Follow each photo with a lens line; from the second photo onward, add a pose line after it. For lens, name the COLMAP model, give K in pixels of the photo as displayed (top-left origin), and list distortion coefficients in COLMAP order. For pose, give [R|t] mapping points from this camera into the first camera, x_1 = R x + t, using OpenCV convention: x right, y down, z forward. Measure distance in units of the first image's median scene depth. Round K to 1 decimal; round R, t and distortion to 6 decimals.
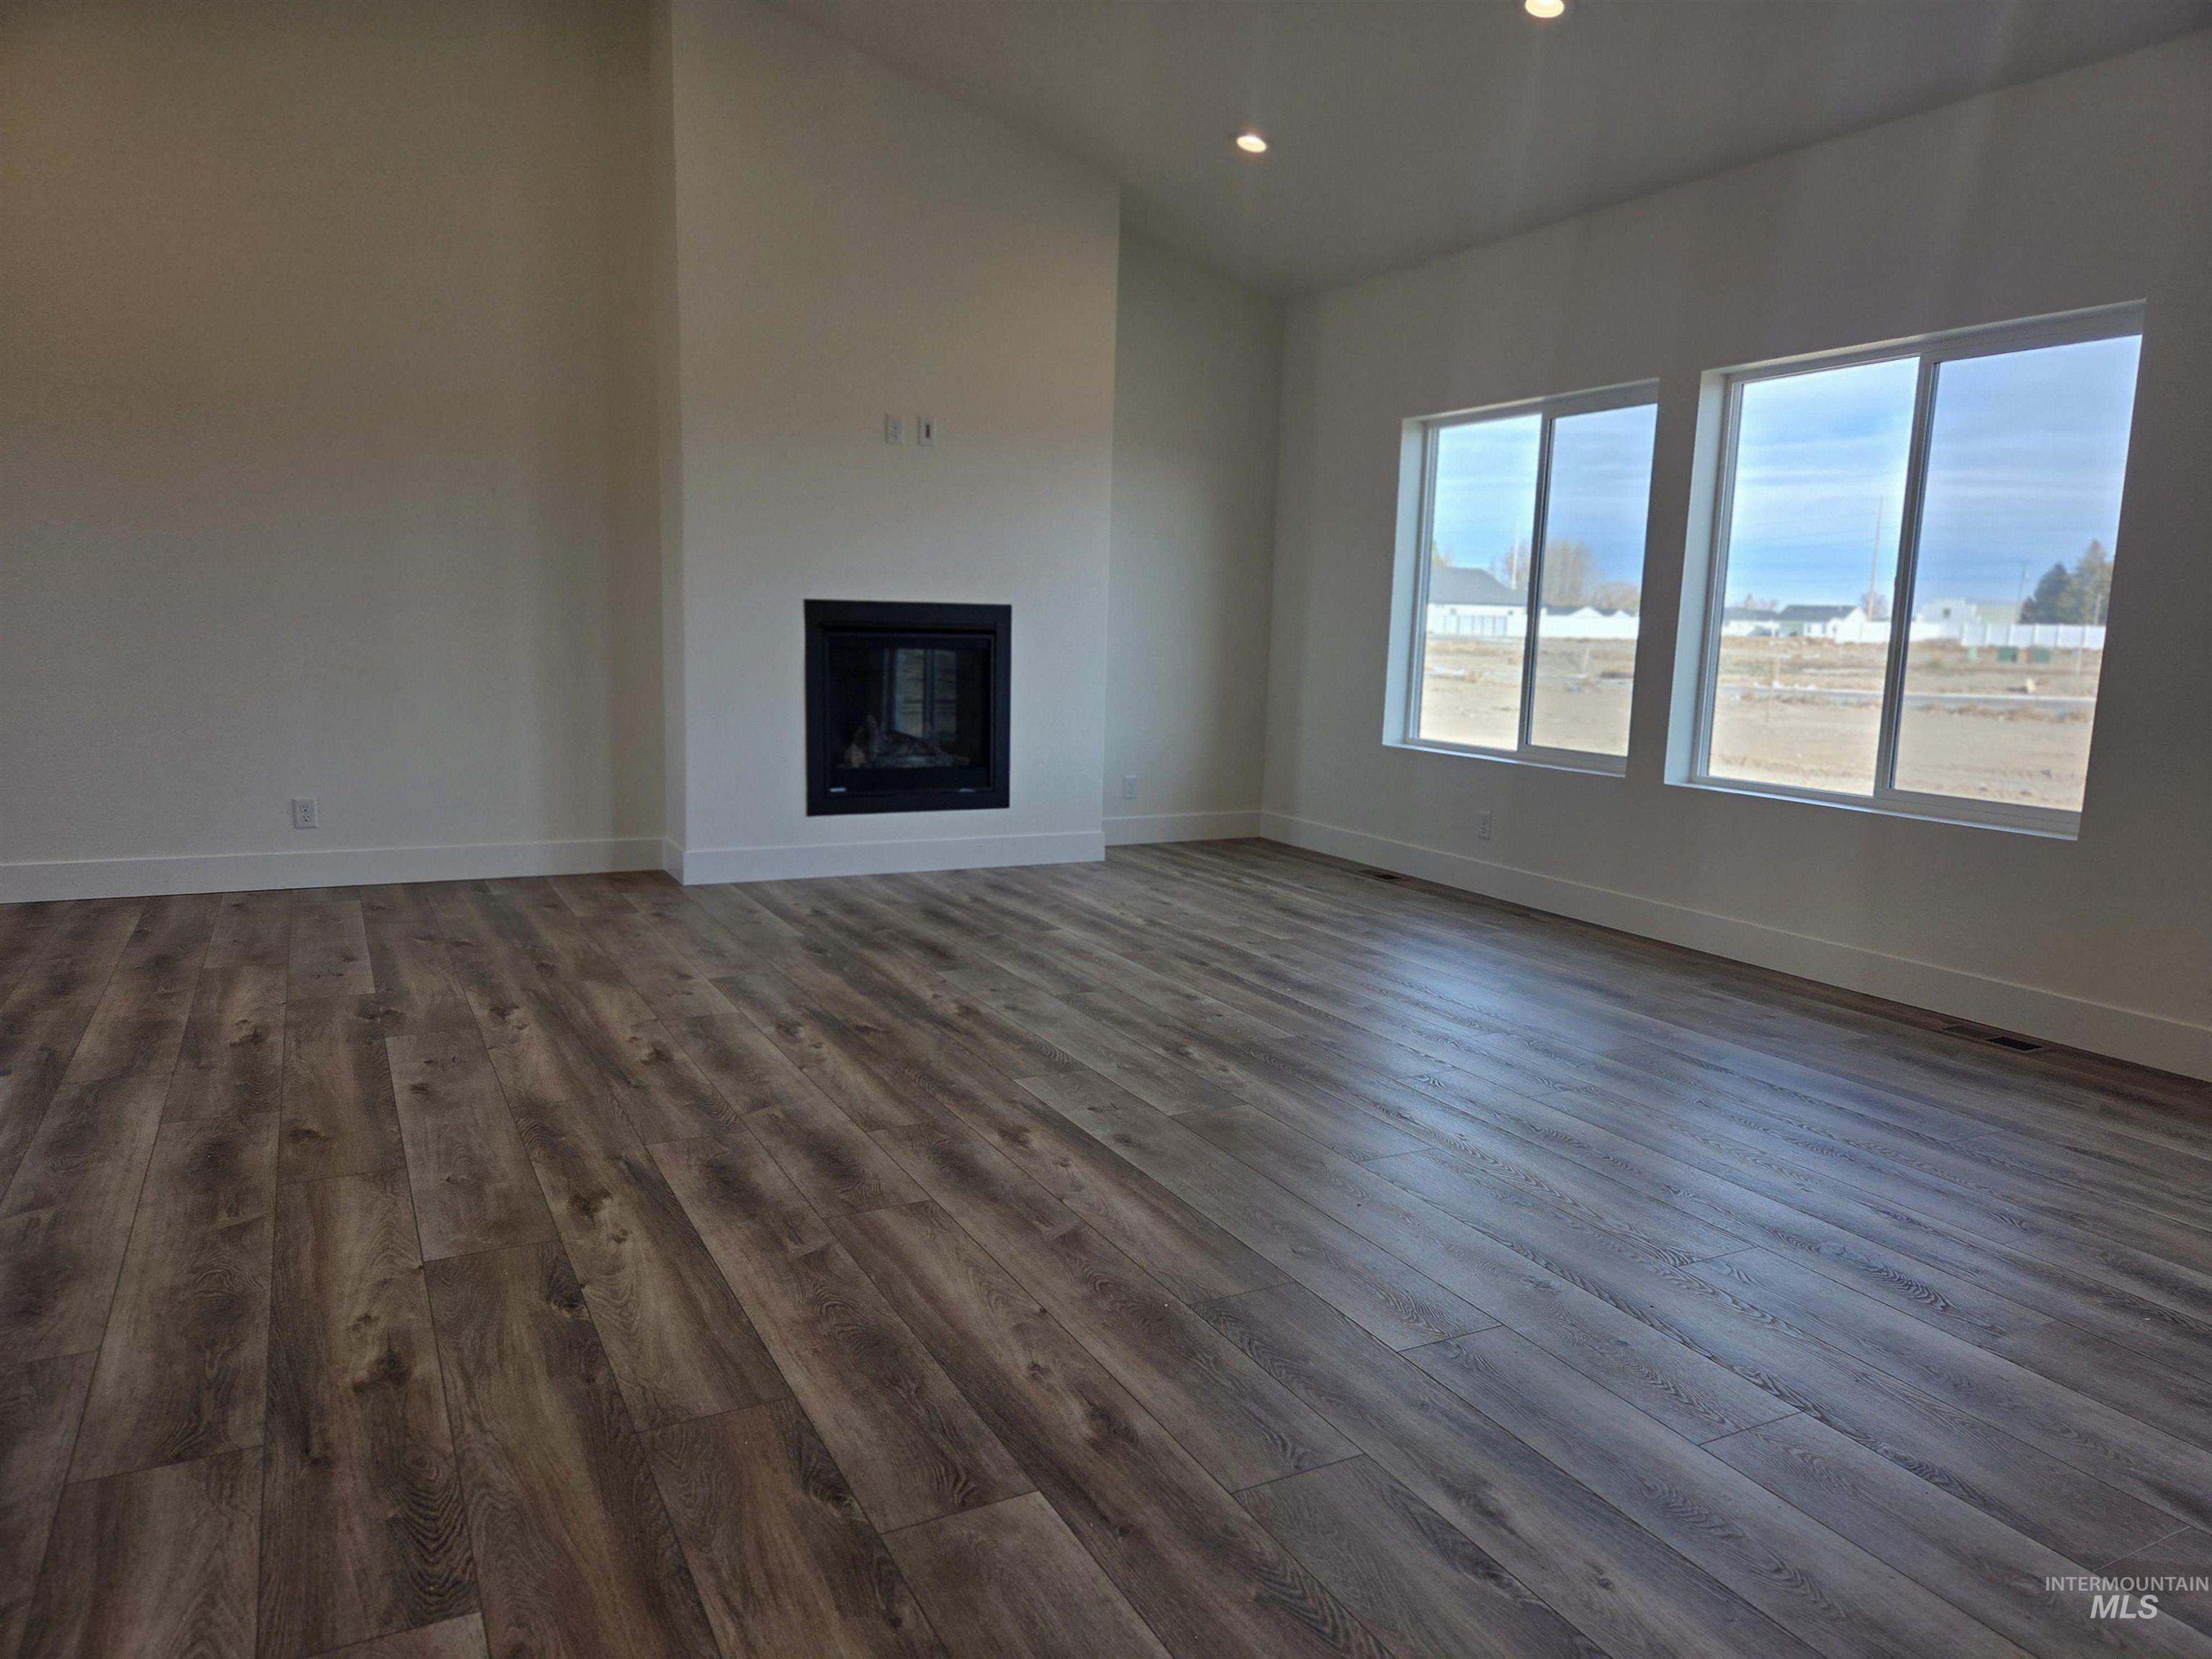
lens RADIAL K [[1480.9, 0, 1116.8], [0, 1480.9, 830.0], [0, 0, 1]] dist [0.074520, -0.064834]
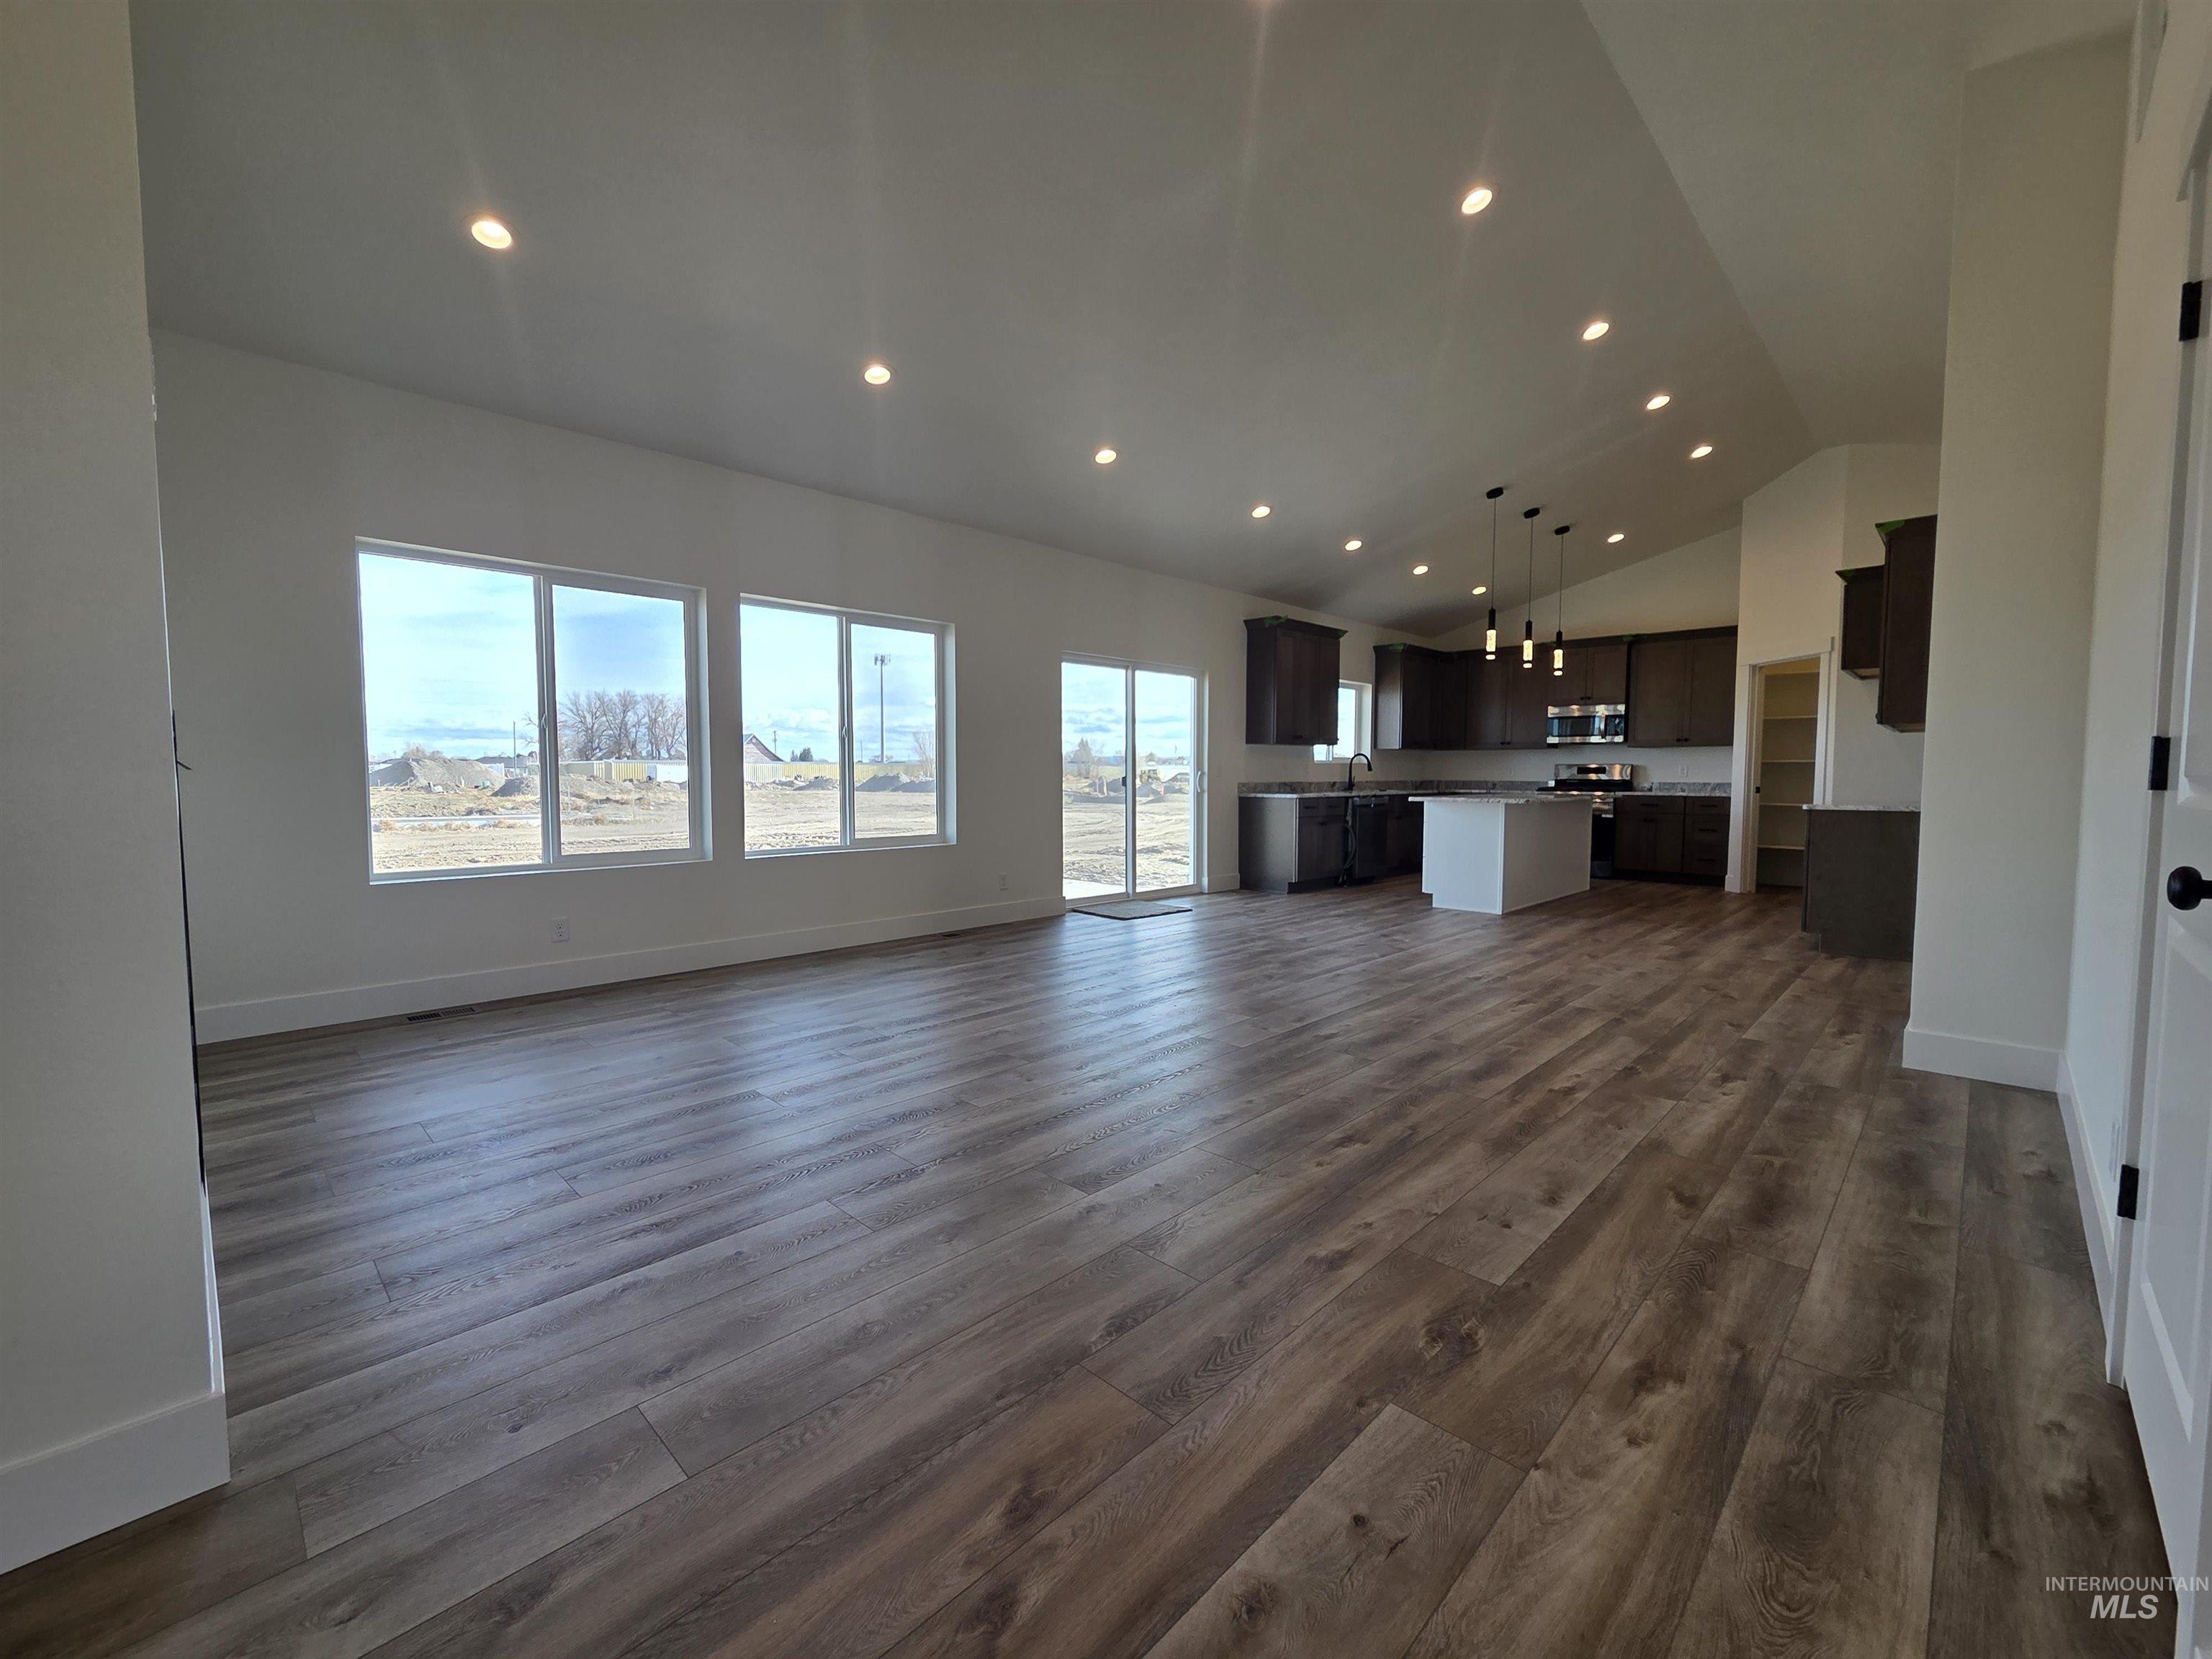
lens RADIAL K [[908.4, 0, 1092.1], [0, 908.4, 830.4], [0, 0, 1]] dist [0.000634, -0.000285]
pose [[-0.295709, -0.088337, 0.951185, -0.742936], [0.126967, 0.983247, 0.130786, -0.164113], [-0.946803, 0.159444, -0.279539, 1.123875]]
